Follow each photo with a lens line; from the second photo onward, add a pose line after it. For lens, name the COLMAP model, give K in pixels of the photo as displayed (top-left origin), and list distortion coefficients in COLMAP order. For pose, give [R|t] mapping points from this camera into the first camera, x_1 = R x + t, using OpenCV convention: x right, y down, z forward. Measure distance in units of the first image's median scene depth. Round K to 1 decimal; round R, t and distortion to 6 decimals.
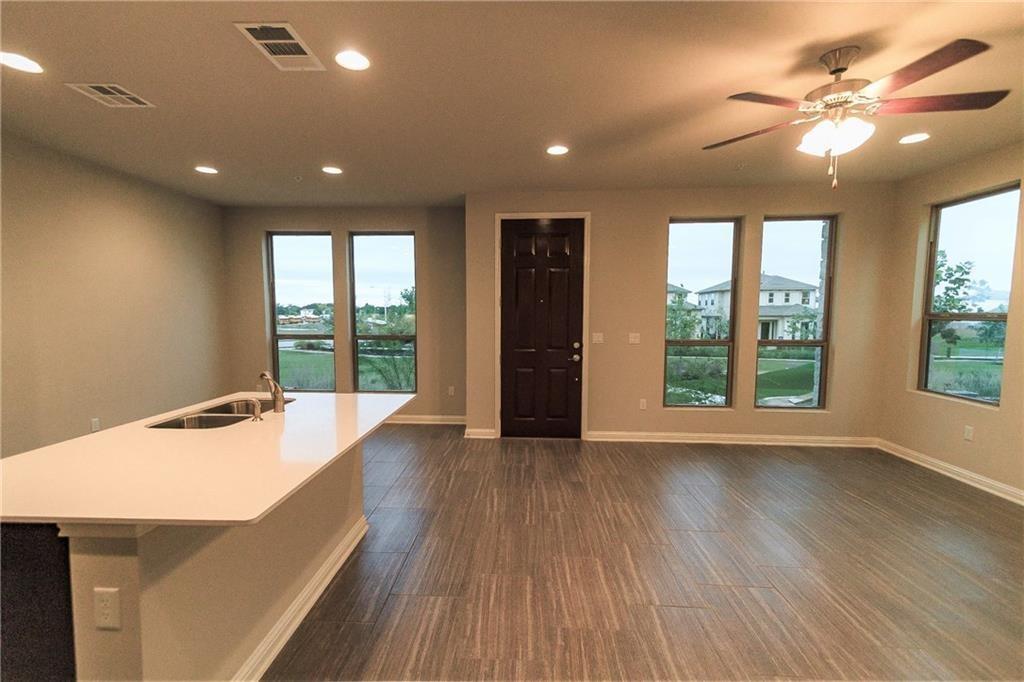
lens RADIAL K [[462.4, 0, 492.9], [0, 462.4, 351.6], [0, 0, 1]] dist [0.016638, -0.000700]
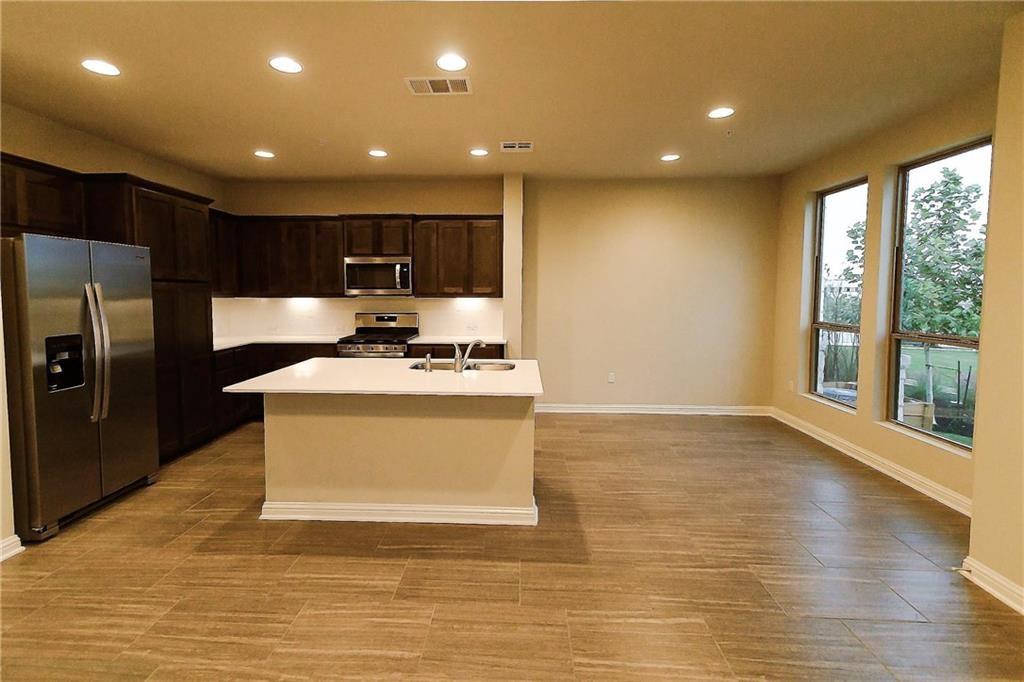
lens RADIAL K [[474.6, 0, 496.7], [0, 474.6, 319.8], [0, 0, 1]] dist [0.010278, -0.000525]
pose [[0.007932, 0.061767, -0.998059, 0.536916], [-0.091858, 0.993915, 0.060780, -0.064579], [0.995741, 0.091197, 0.013557, 0.717125]]
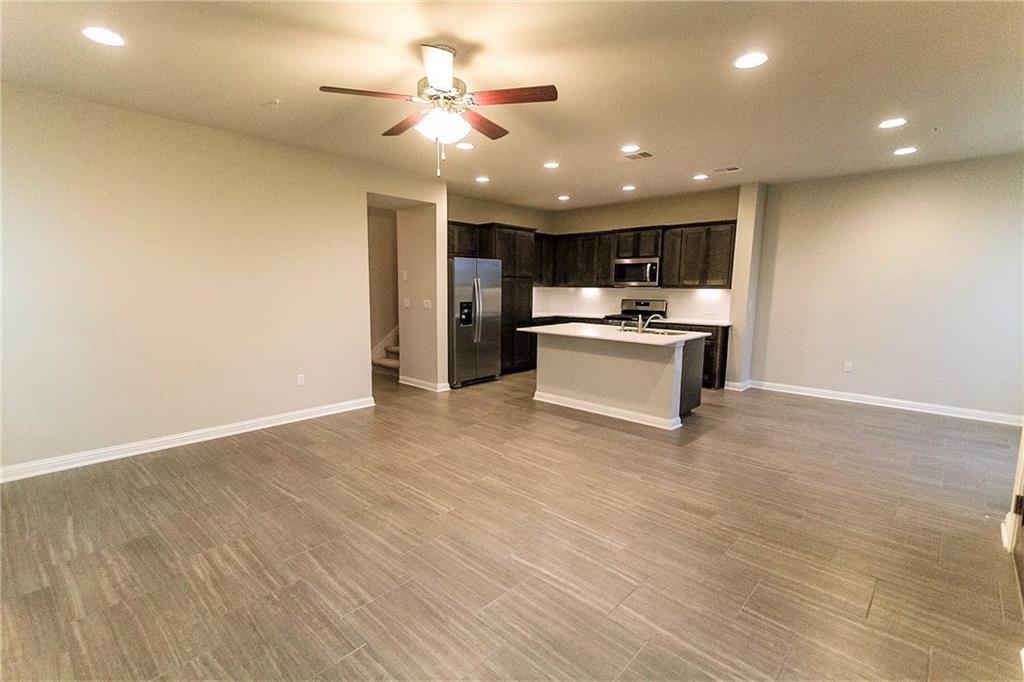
lens RADIAL K [[462.4, 0, 492.9], [0, 462.4, 351.6], [0, 0, 1]] dist [0.016638, -0.000700]
pose [[-0.652990, 0.108992, -0.749483, 0.983948], [-0.072460, 0.976061, 0.205073, -0.107546], [0.753892, 0.188218, -0.629460, 1.205304]]
